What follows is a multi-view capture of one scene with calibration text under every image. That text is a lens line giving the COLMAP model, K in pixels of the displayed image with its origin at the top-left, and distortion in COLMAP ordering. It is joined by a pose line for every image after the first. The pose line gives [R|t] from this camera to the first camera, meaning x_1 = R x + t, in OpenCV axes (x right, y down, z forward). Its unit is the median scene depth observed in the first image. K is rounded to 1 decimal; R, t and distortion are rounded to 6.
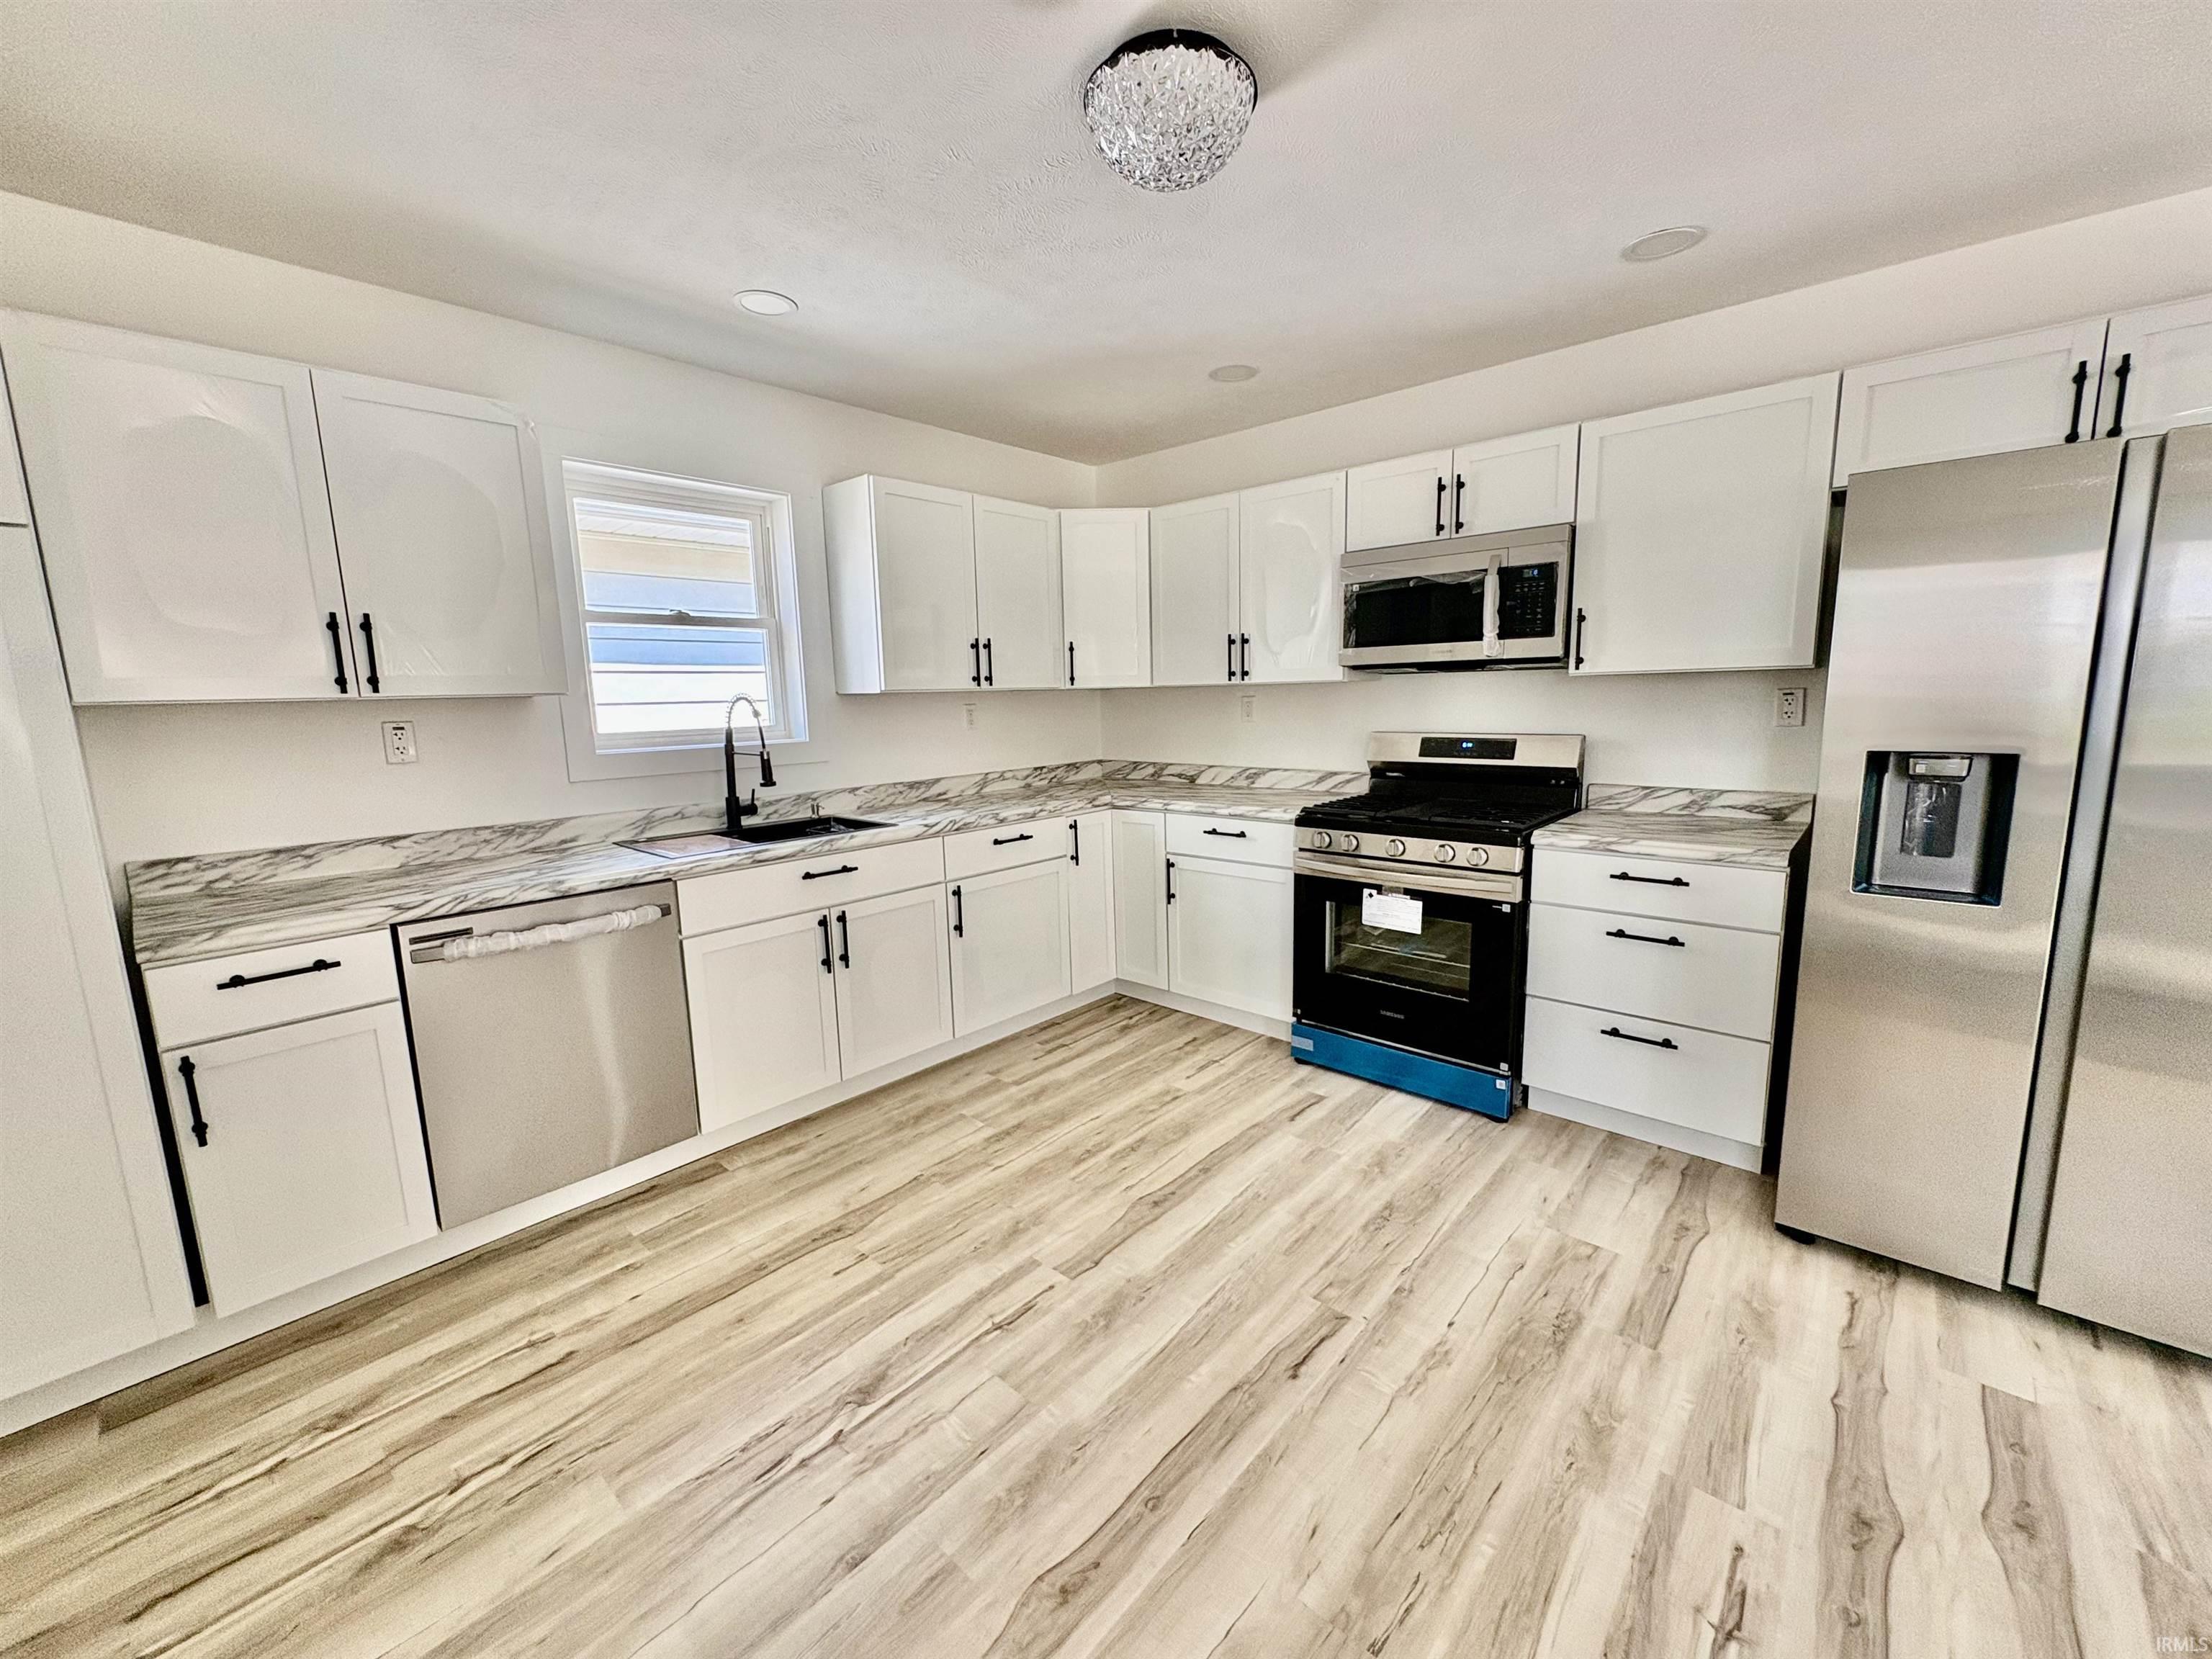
lens RADIAL K [[881.7, 0, 1106.9], [0, 881.7, 828.9], [0, 0, 1]] dist [0.001234, -0.000132]
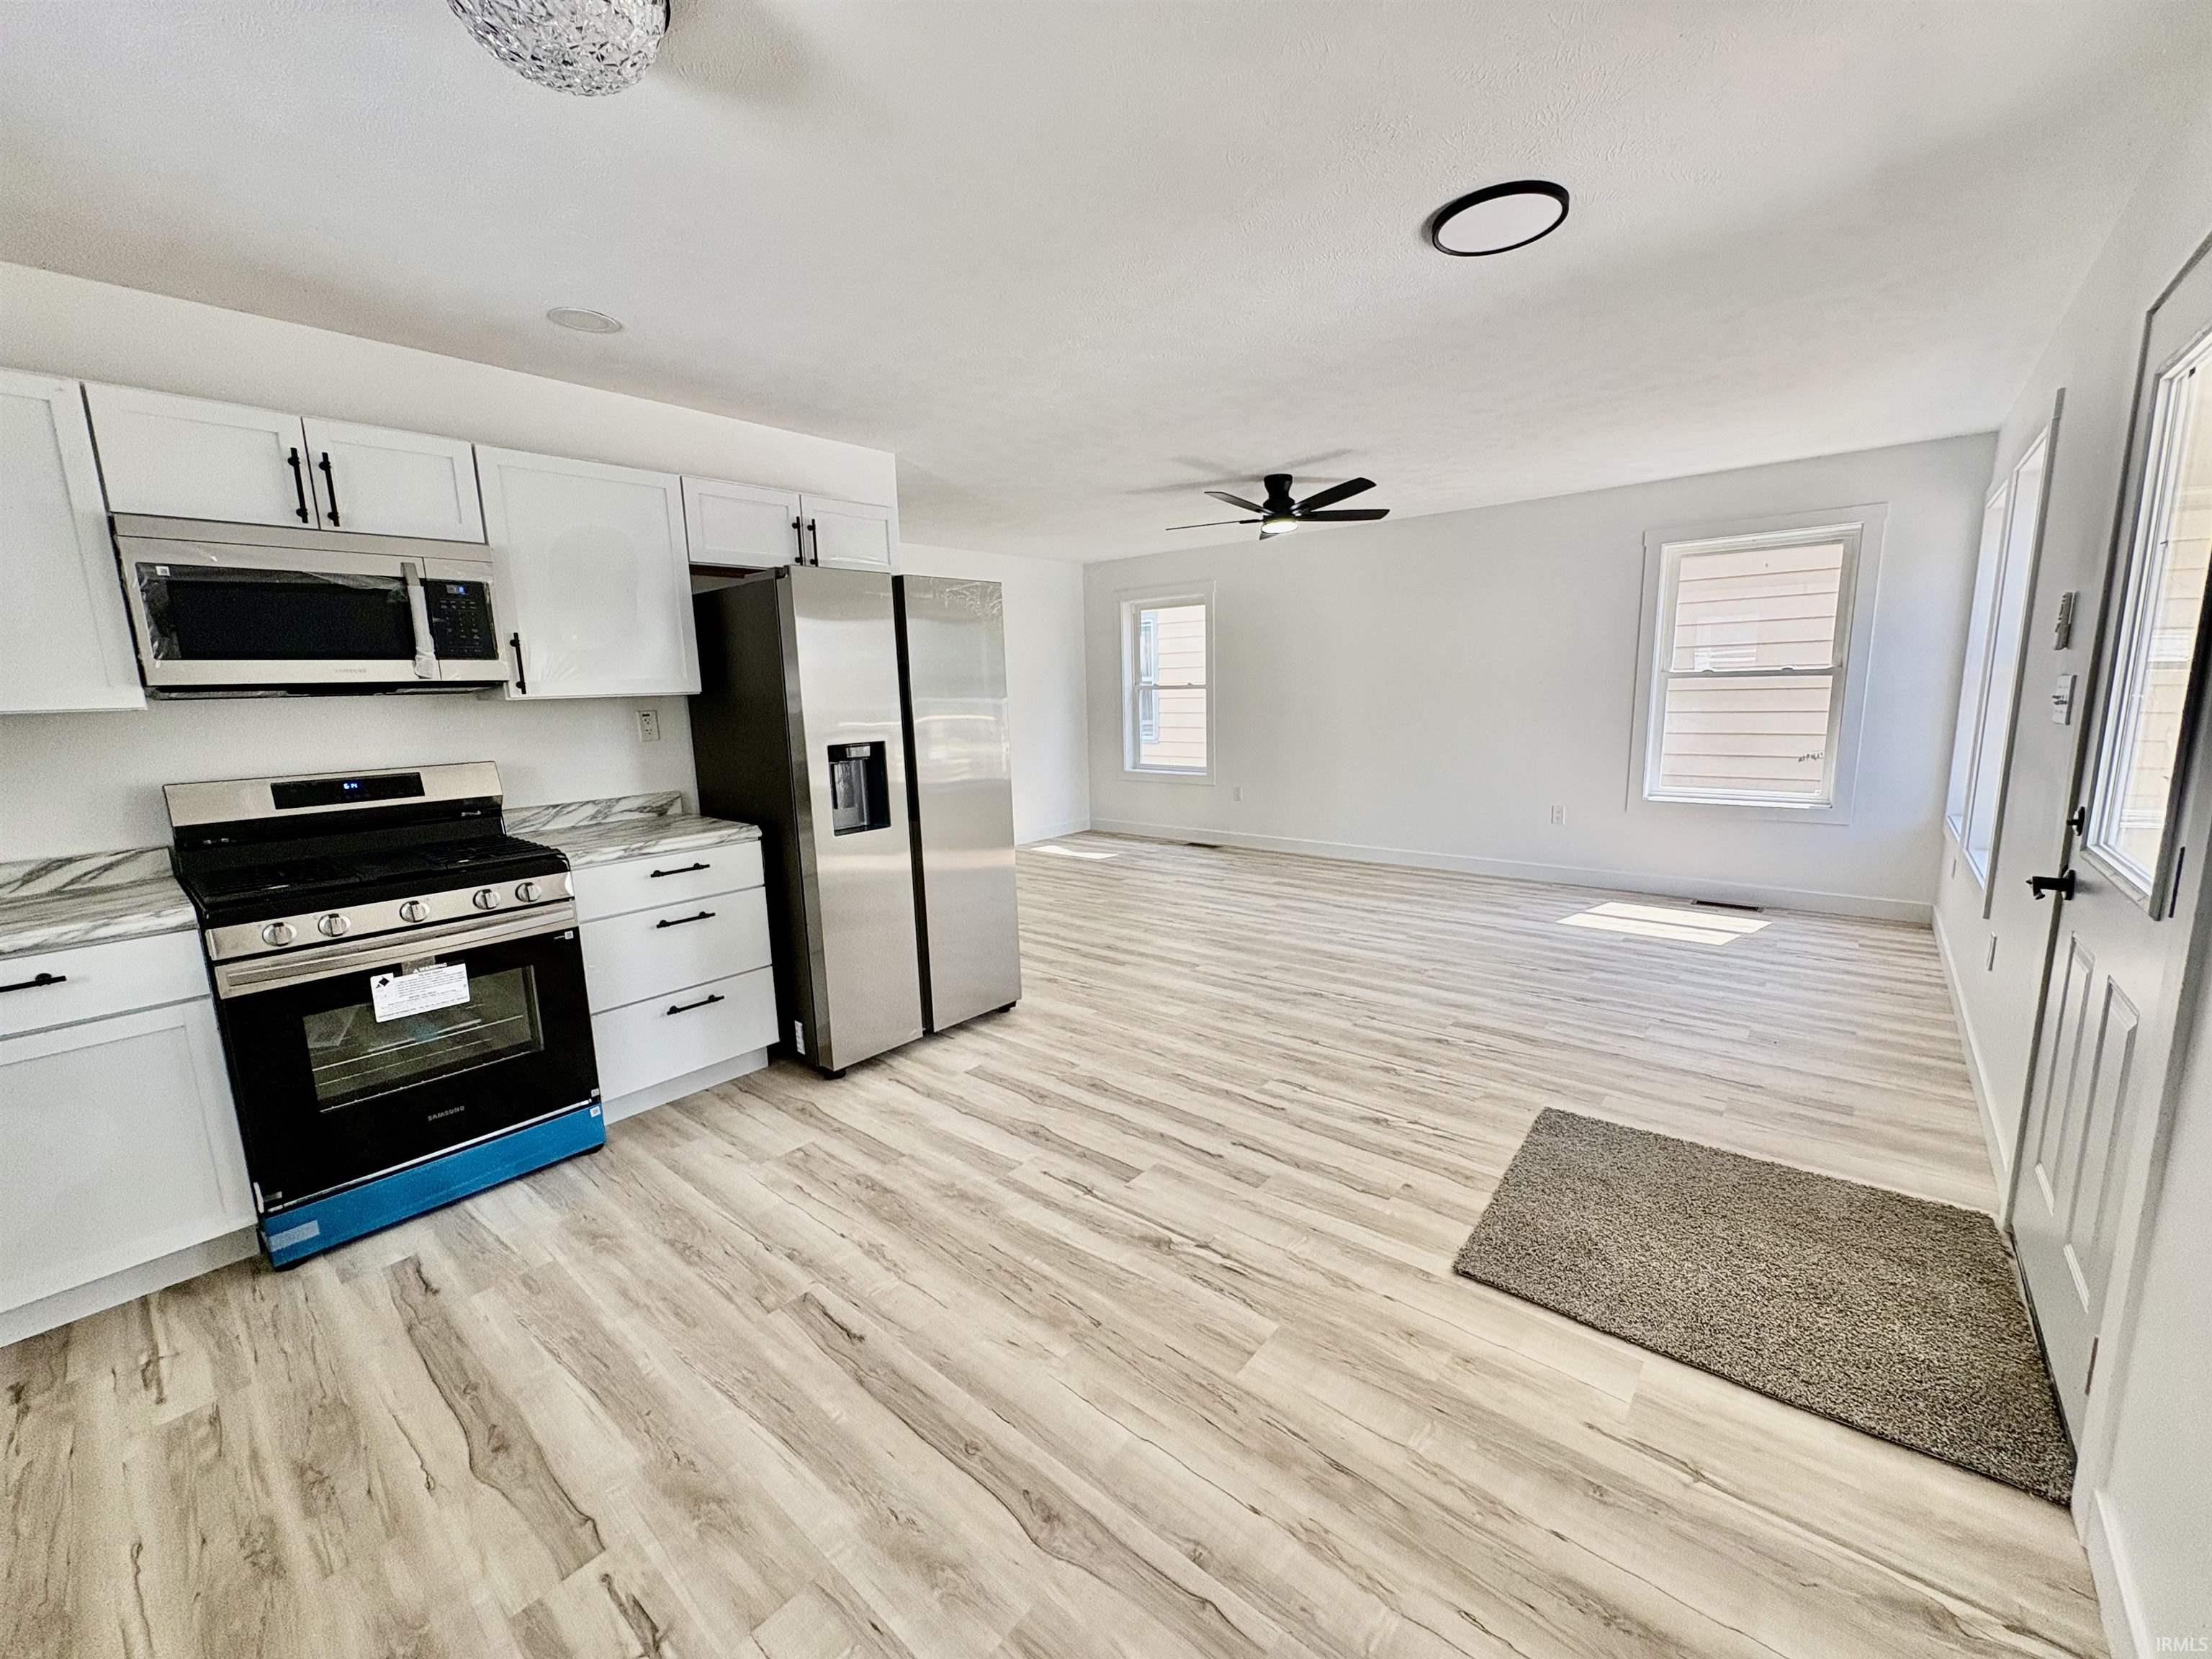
lens RADIAL K [[881.7, 0, 1105.3], [0, 881.7, 828.5], [0, 0, 1]] dist [0.001234, -0.000132]
pose [[-0.027739, -0.138113, 0.990028, -0.496663], [0.182494, 0.973065, 0.140860, -0.052414], [-0.982816, 0.184581, -0.001787, 0.380450]]
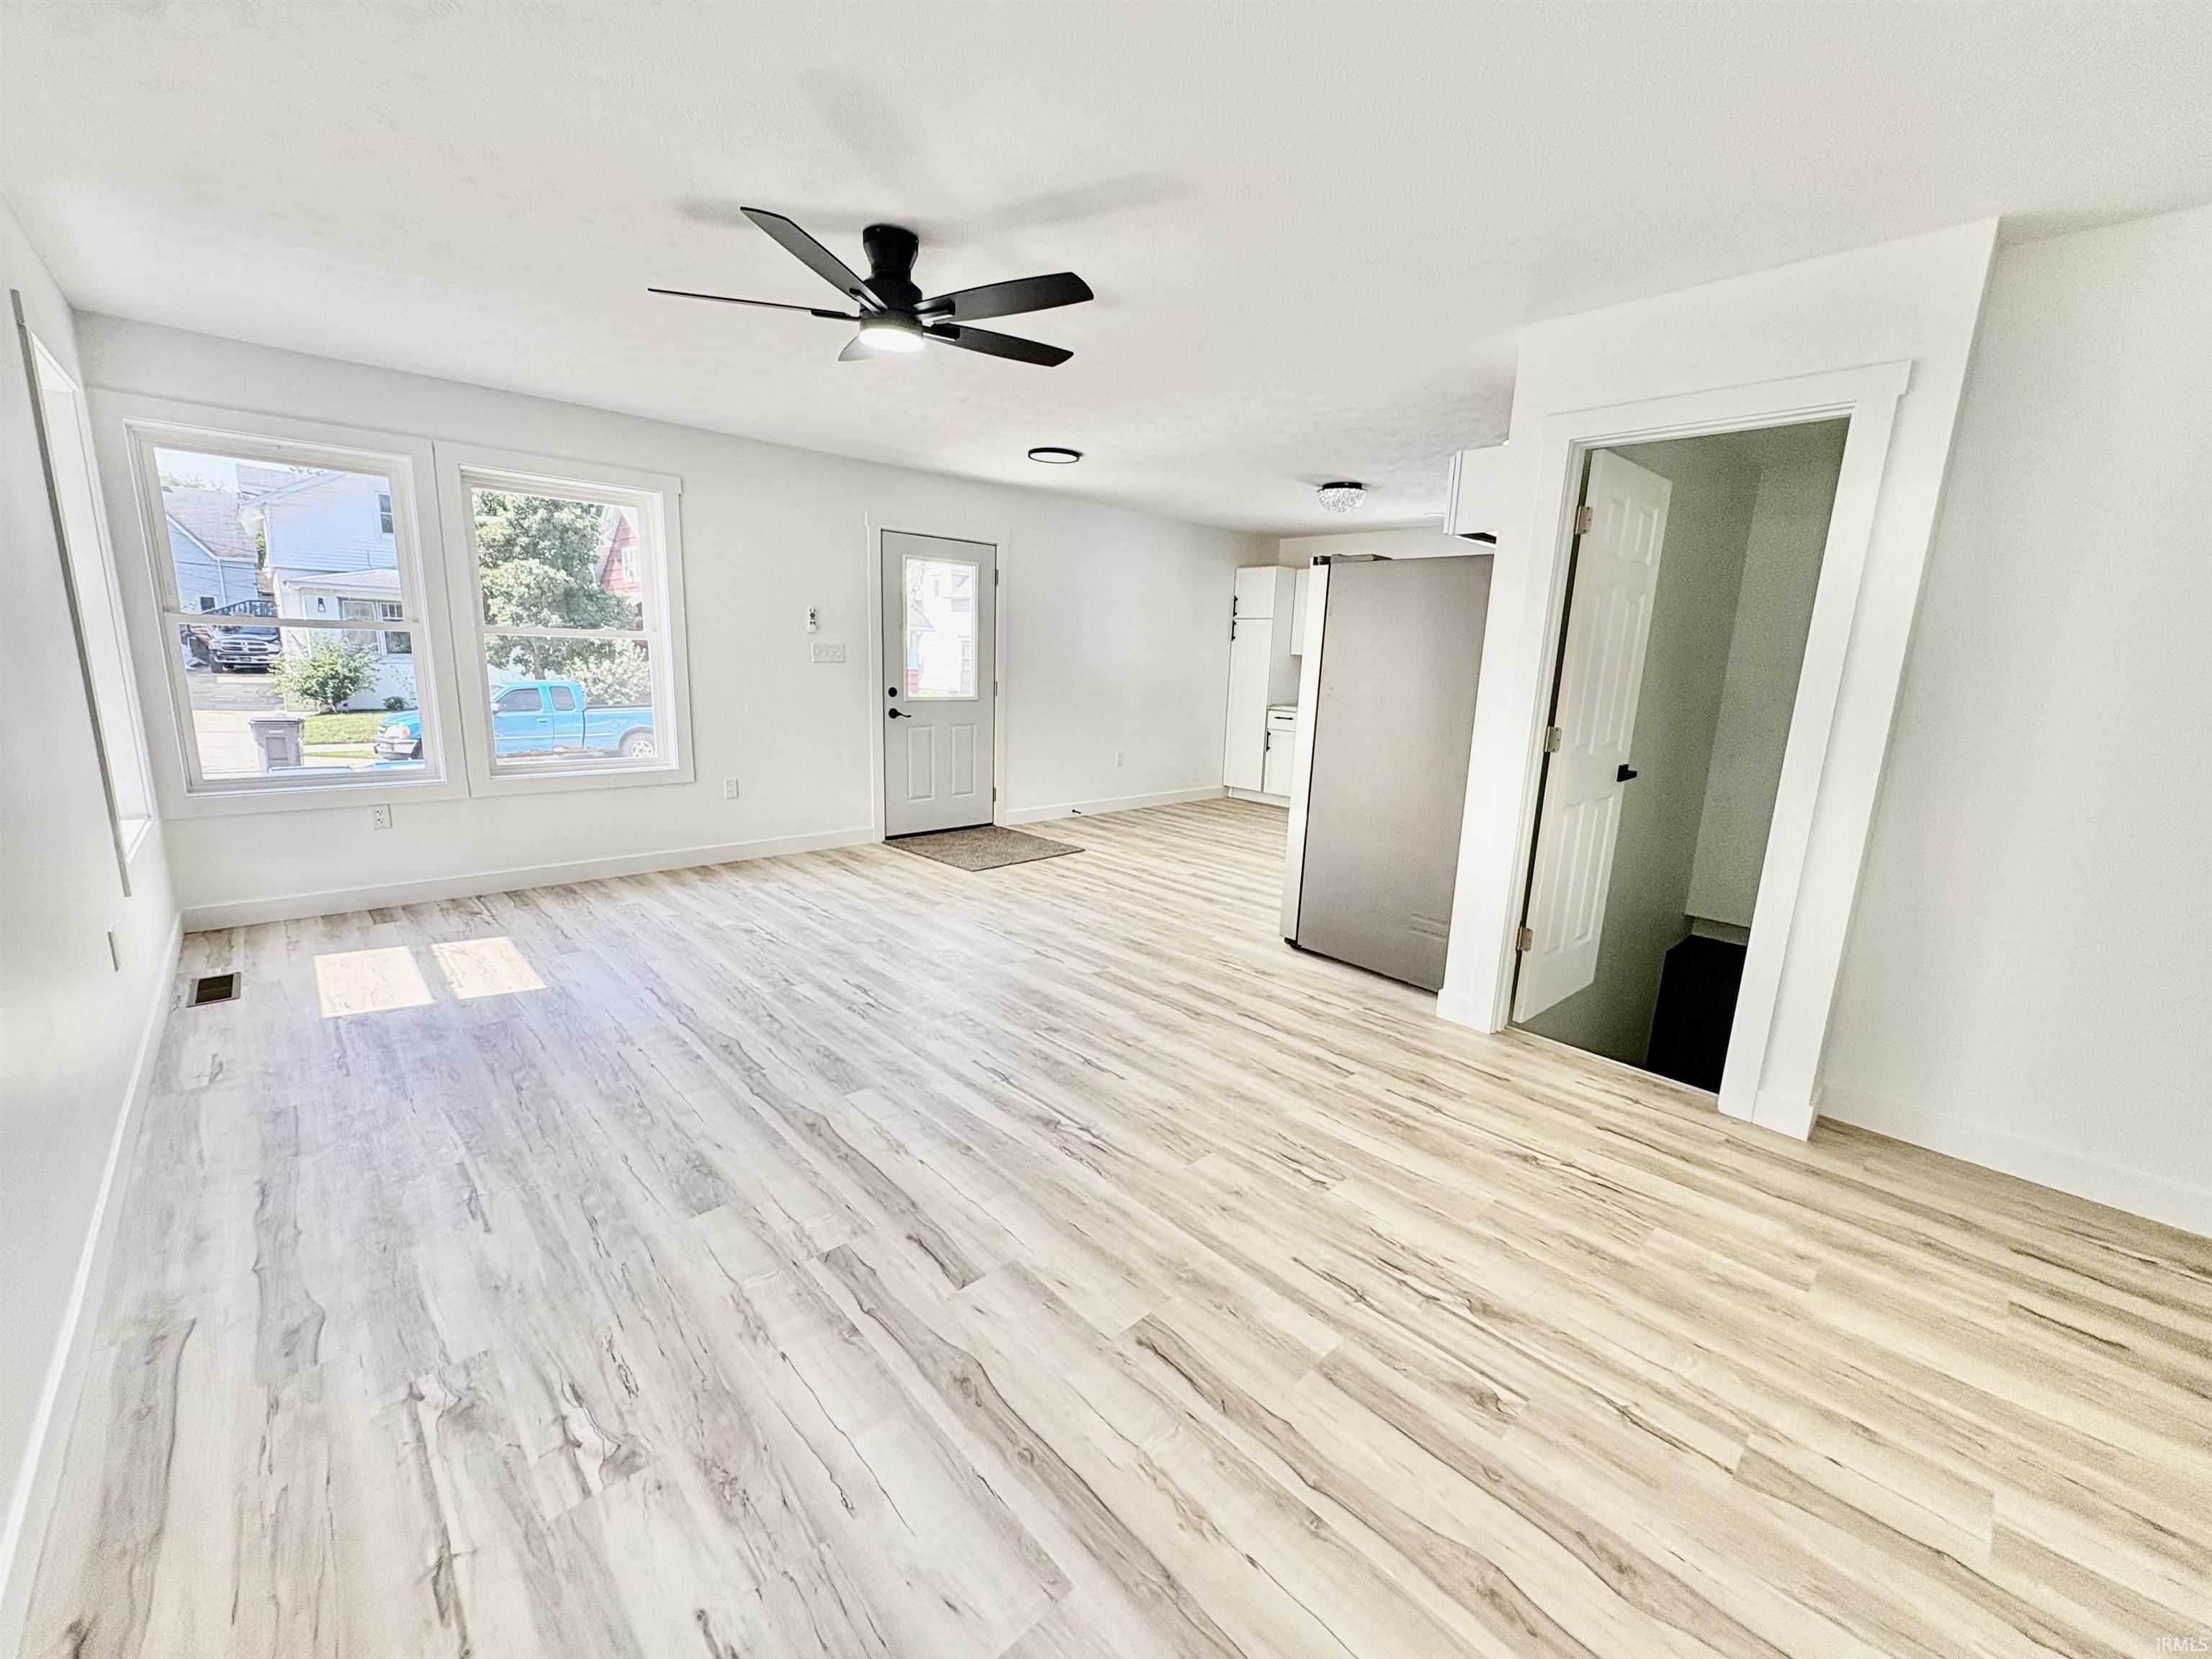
lens RADIAL K [[881.7, 0, 1104.9], [0, 881.7, 830.4], [0, 0, 1]] dist [0.001234, -0.000132]
pose [[-0.085479, 0.217027, -0.972416, 2.293529], [-0.188882, 0.954760, 0.229690, -0.090193], [0.978272, 0.203305, -0.040619, 0.285134]]
